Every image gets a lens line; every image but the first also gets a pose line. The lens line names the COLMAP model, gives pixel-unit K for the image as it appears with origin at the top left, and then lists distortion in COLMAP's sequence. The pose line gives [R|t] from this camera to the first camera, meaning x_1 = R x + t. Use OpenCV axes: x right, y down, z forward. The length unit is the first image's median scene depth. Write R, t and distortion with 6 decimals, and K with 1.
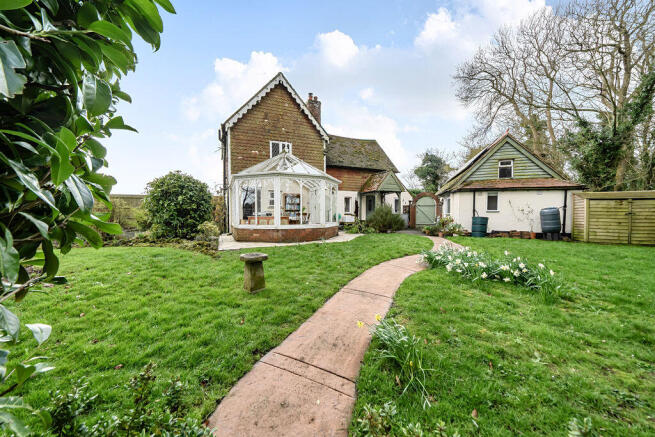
lens RADIAL K [[226.0, 0, 335.9], [0, 226.0, 223.9], [0, 0, 1]] dist [-0.000547, -0.000038]
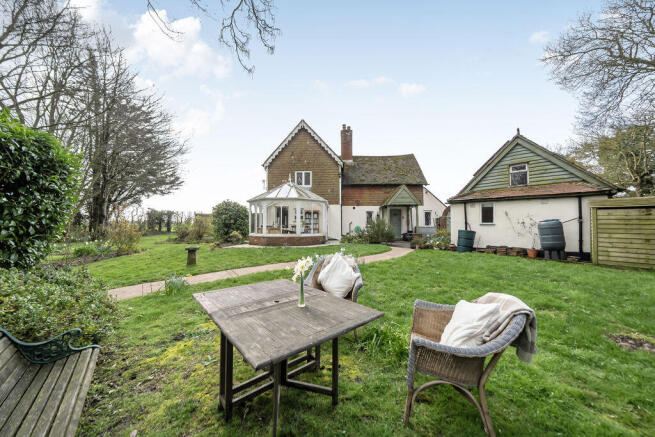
lens RADIAL K [[226.0, 0, 335.9], [0, 226.0, 223.9], [0, 0, 1]] dist [-0.000547, -0.000038]
pose [[0.895078, -0.001607, -0.445907, 0.539757], [-0.024554, 0.998299, -0.052885, 0.004784], [0.445233, 0.058285, 0.893516, -0.064809]]
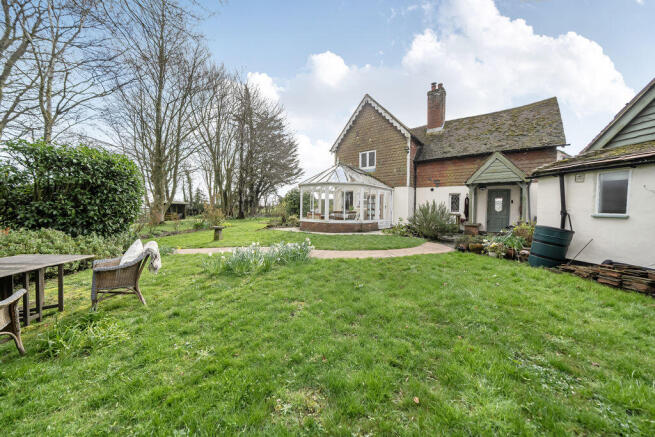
lens RADIAL K [[232.5, 0, 327.5], [0, 232.5, 218.5], [0, 0, 1]] dist [-0.000171, 0.000012]
pose [[0.439841, 0.048304, -0.896776, 0.829033], [-0.063443, 0.997729, 0.022625, -0.027945], [0.895832, 0.046943, 0.441907, 0.311267]]
